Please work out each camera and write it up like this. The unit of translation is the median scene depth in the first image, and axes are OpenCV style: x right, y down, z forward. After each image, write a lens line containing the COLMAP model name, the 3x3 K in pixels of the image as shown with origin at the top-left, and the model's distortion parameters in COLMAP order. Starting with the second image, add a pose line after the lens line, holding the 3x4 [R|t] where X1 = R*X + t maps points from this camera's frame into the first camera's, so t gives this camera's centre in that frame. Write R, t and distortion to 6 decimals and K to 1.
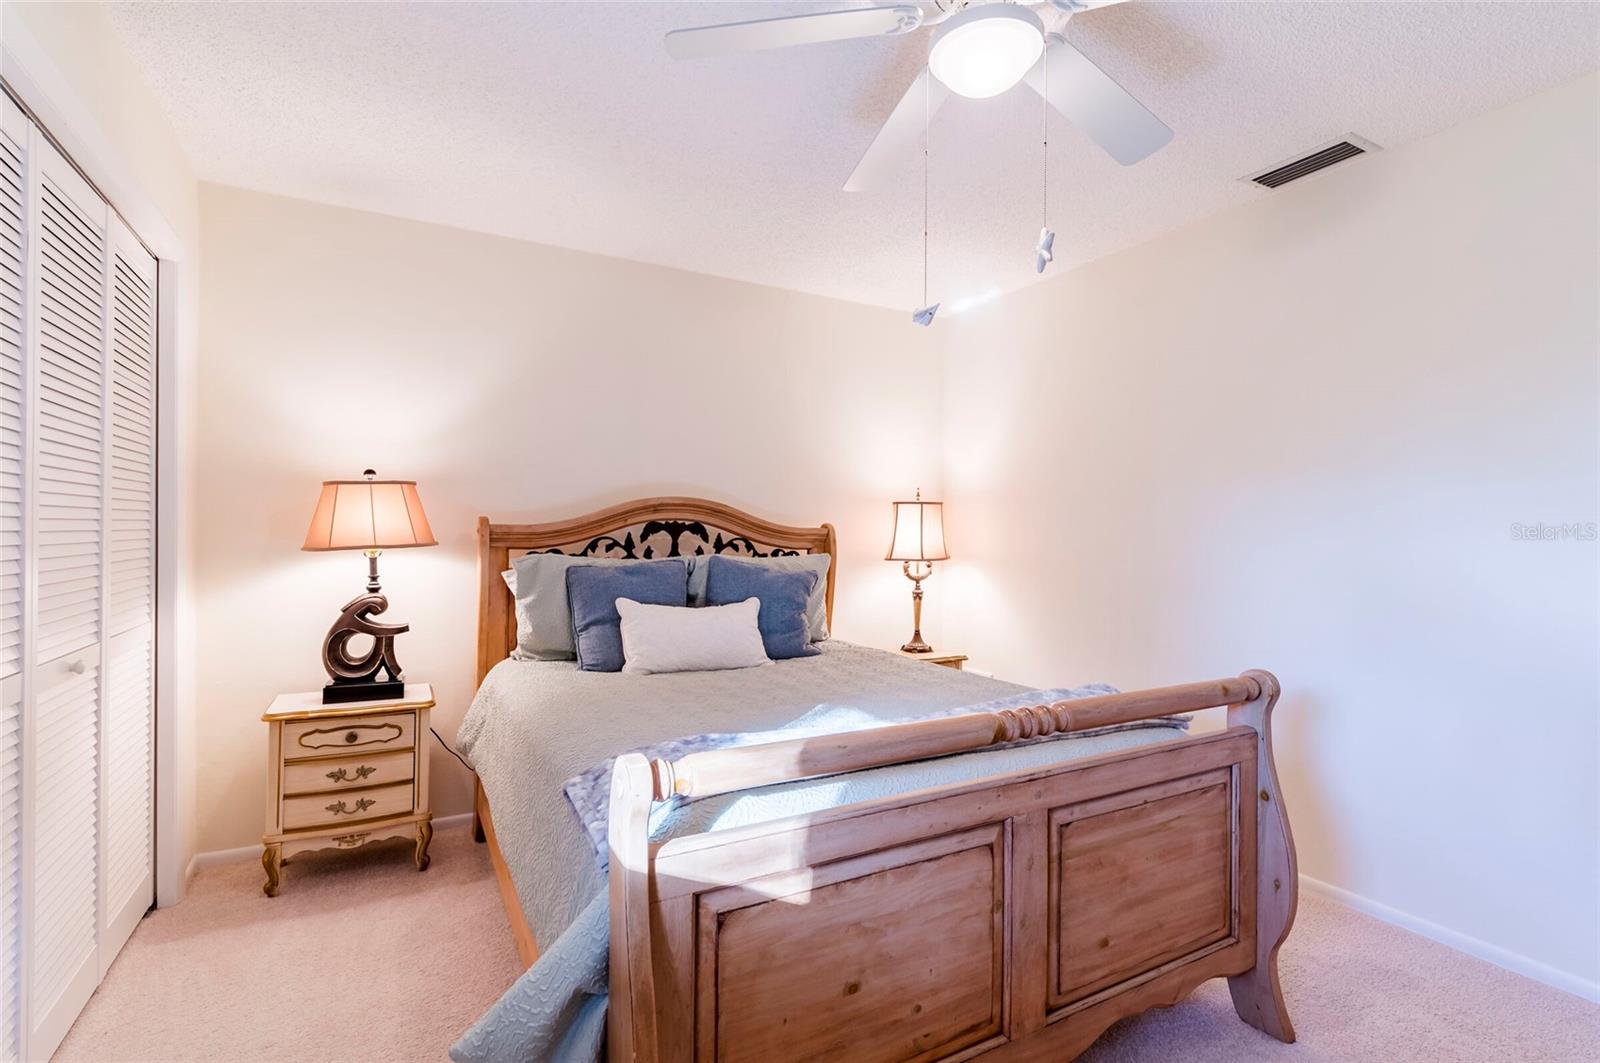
lens RADIAL K [[748.3, 0, 800.0], [0, 748.3, 531.5], [0, 0, 1]] dist [-0.002008, -0.000110]
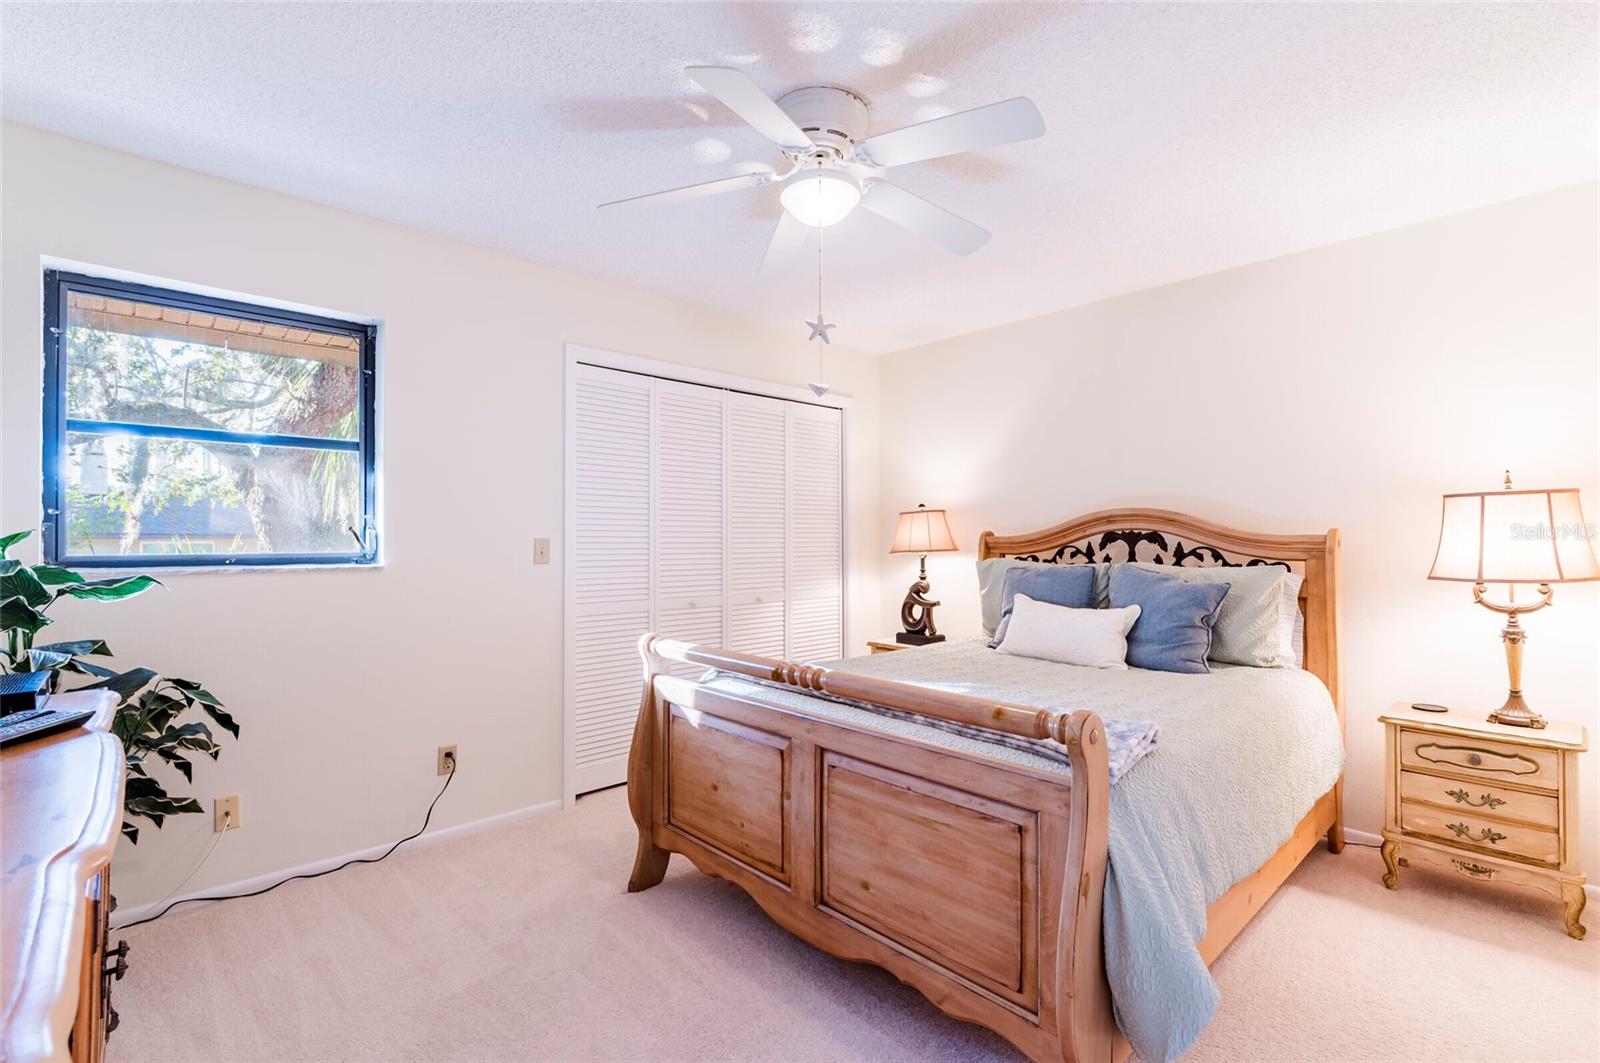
lens RADIAL K [[716.4, 0, 800.0], [0, 716.4, 531.5], [0, 0, 1]] dist [-0.002553, 0.000067]
pose [[0.245581, -0.020659, -0.969156, 0.839026], [0.003518, 0.999785, -0.020420, 0.007462], [0.969370, 0.001606, 0.245601, 0.349320]]
